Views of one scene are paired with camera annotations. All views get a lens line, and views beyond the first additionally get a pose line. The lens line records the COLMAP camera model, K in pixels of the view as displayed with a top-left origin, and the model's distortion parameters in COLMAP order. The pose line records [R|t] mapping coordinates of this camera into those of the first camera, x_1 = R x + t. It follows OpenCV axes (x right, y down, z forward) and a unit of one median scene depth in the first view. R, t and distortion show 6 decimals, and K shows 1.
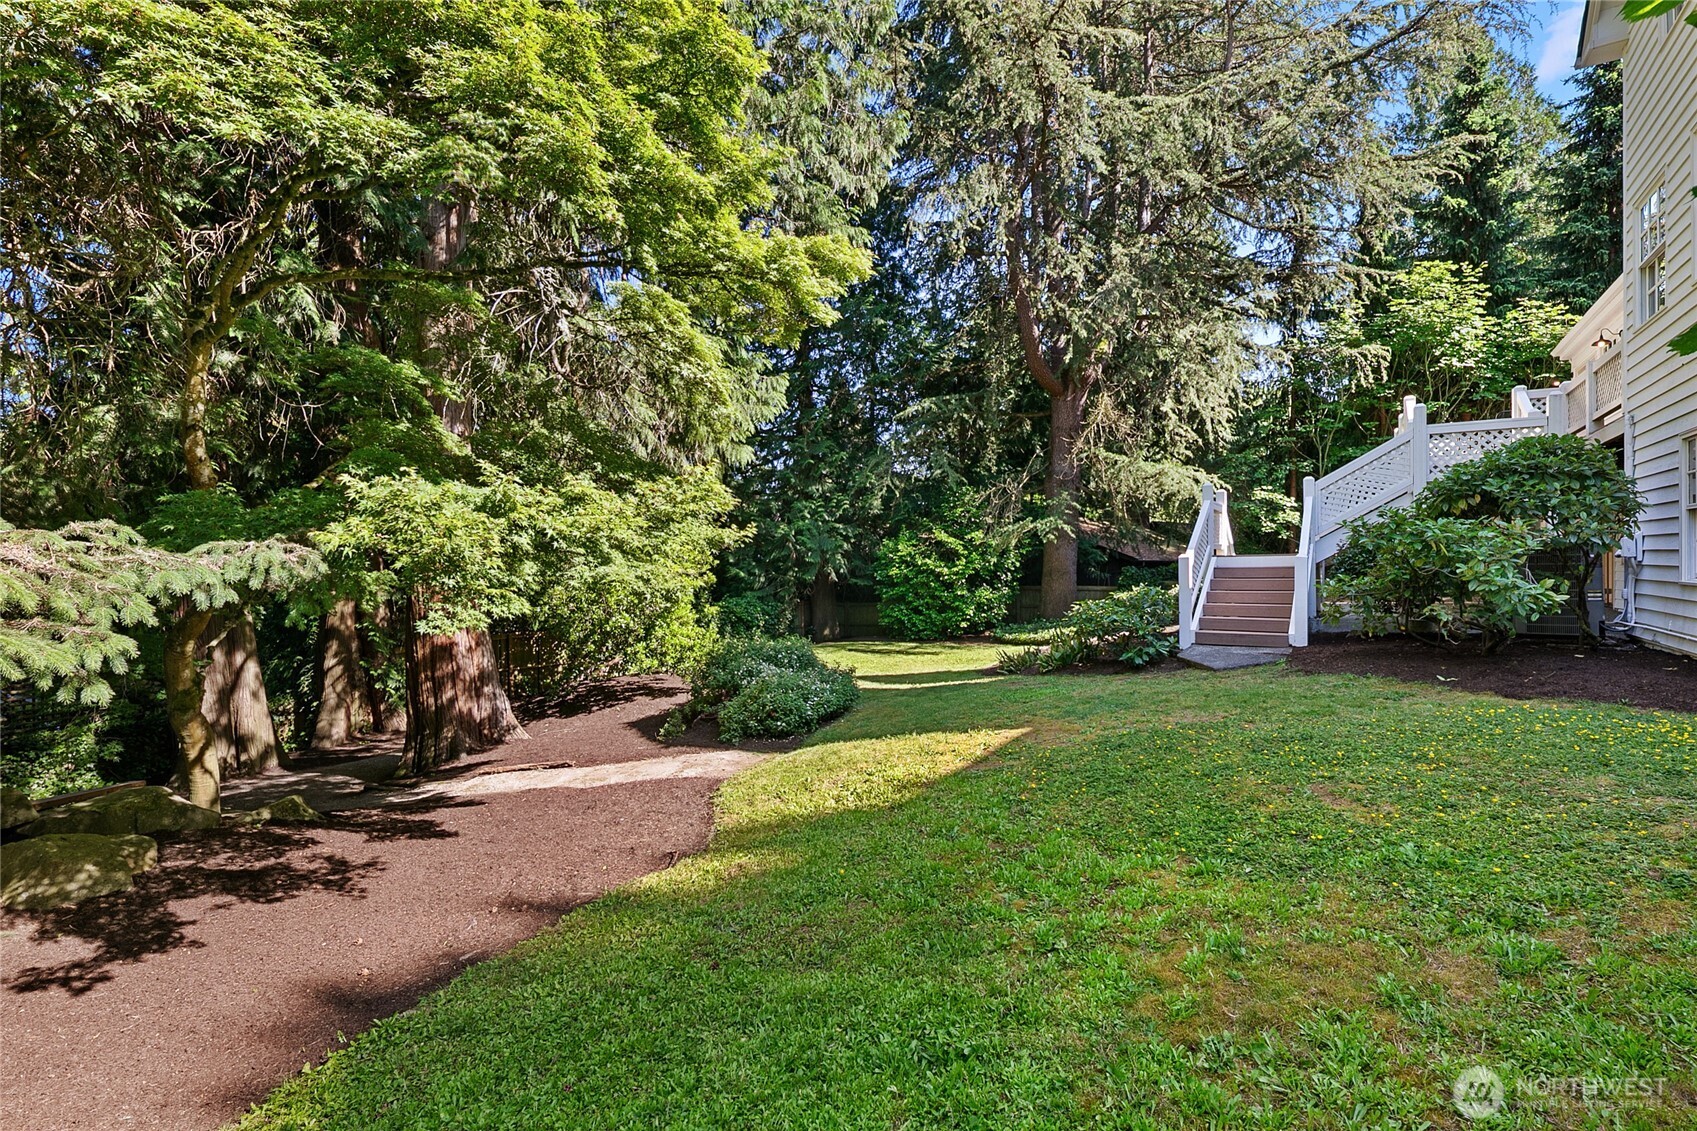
lens RADIAL K [[756.9, 0, 850.1], [0, 756.9, 566.4], [0, 0, 1]] dist [0.000249, -0.000098]
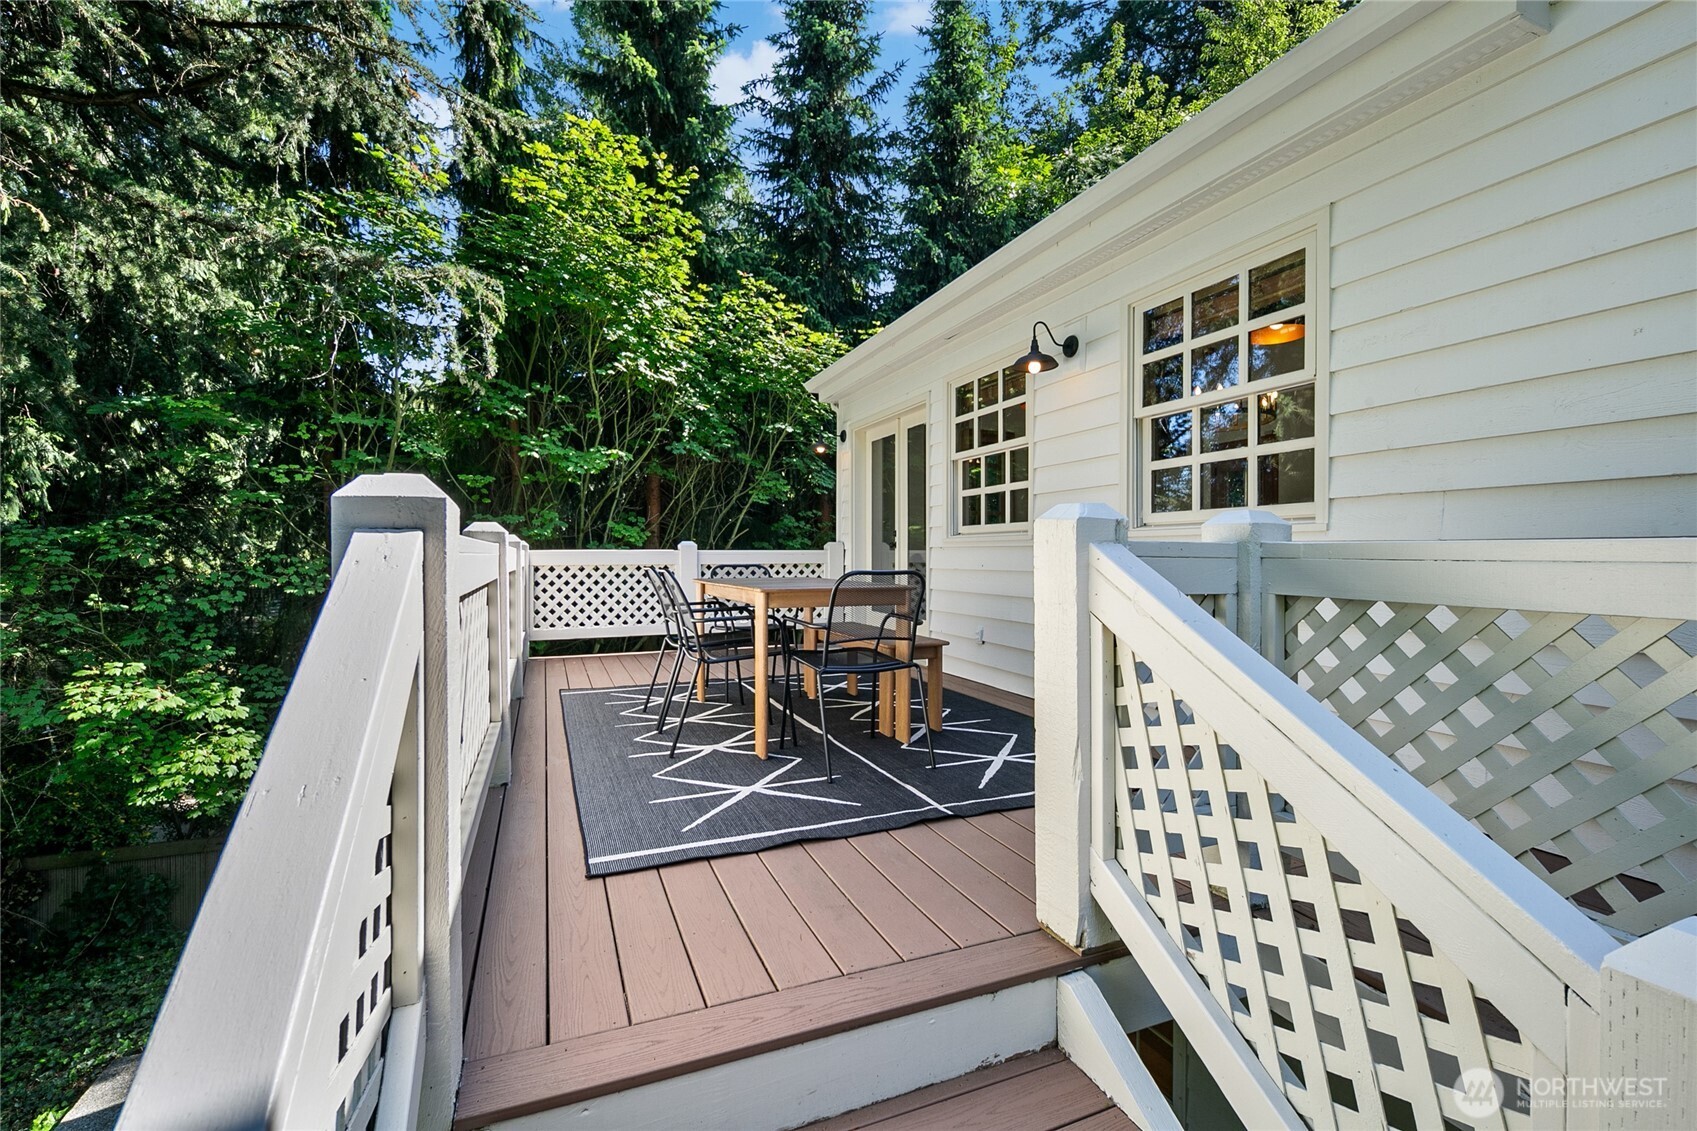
lens RADIAL K [[756.9, 0, 854.5], [0, 756.9, 563.6], [0, 0, 1]] dist [0.000249, -0.000098]
pose [[0.563088, 0.001094, 0.826396, 0.494946], [0.003407, 0.999988, -0.003645, -0.149627], [-0.826390, 0.004868, 0.563077, 0.639675]]
